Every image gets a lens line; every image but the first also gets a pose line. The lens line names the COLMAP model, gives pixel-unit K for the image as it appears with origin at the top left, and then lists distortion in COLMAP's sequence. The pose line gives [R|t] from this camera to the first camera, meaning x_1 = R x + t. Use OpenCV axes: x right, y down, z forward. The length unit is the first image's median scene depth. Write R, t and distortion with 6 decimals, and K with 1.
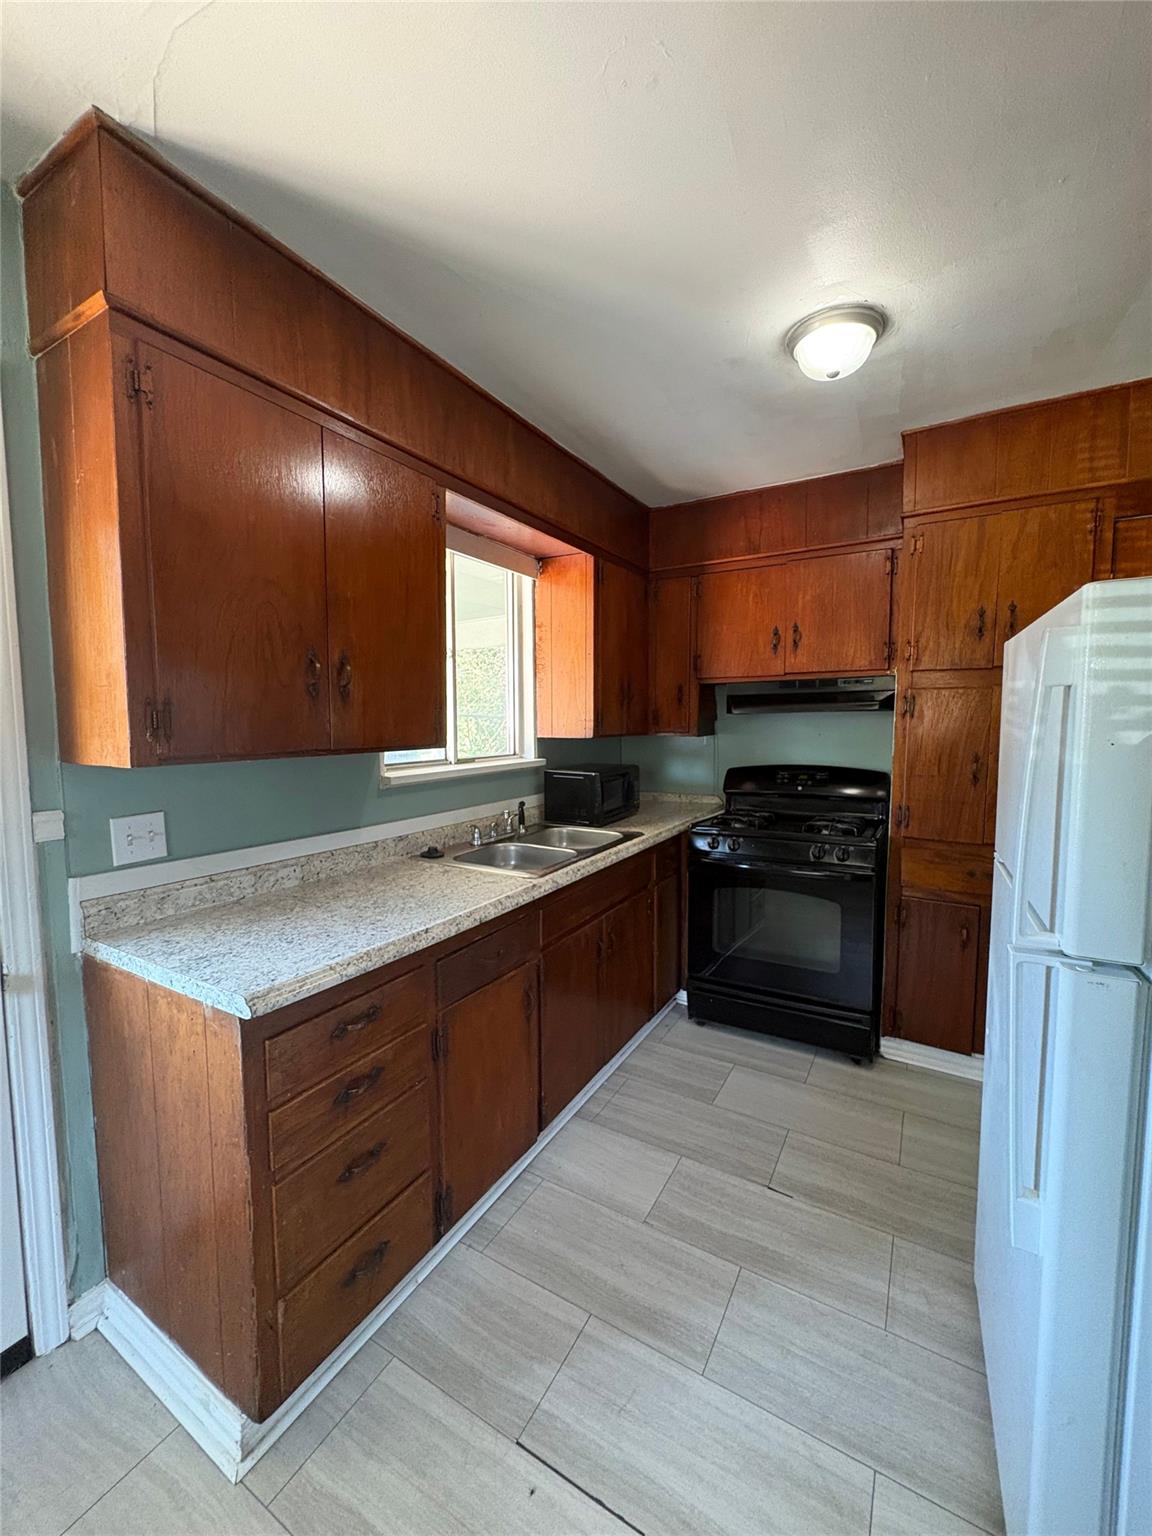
lens RADIAL K [[614.2, 0, 574.6], [0, 614.2, 767.8], [0, 0, 1]] dist [-0.000810, 0.000035]
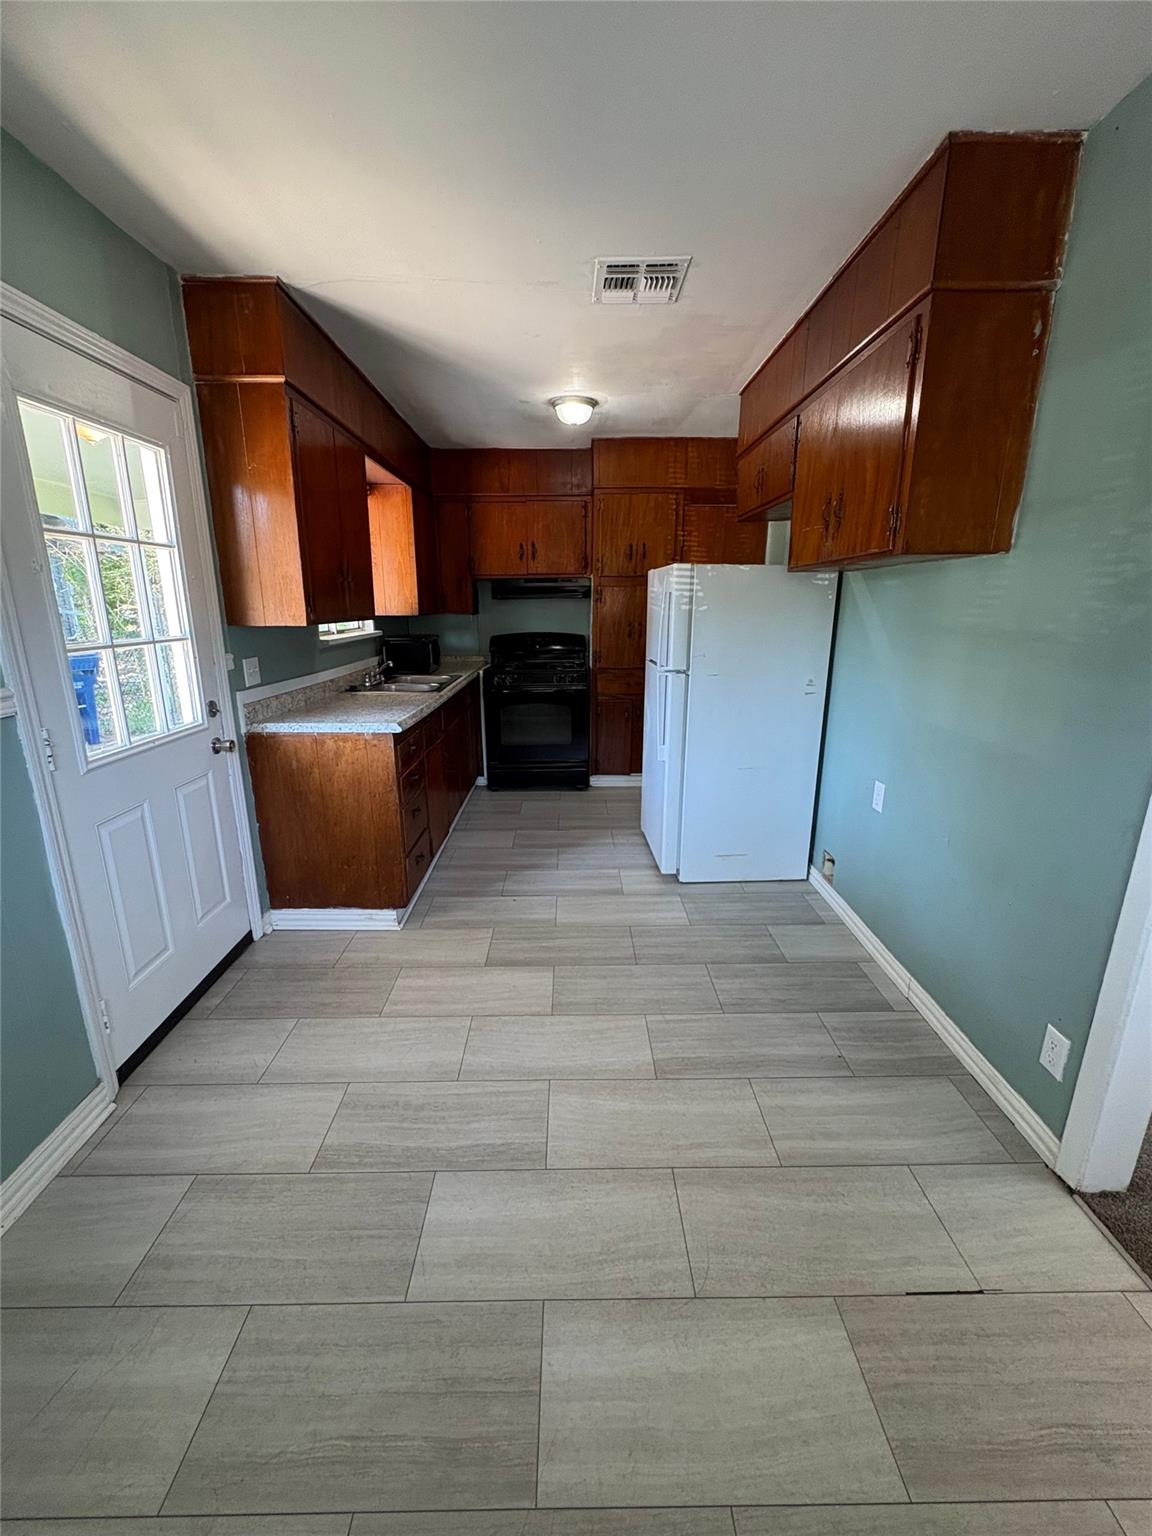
lens RADIAL K [[614.2, 0, 574.9], [0, 614.2, 763.5], [0, 0, 1]] dist [-0.000810, 0.000035]
pose [[0.857200, -0.125960, 0.499342, -0.520792], [0.037233, 0.982248, 0.183857, 0.054226], [-0.513636, -0.139010, 0.846672, -0.617928]]
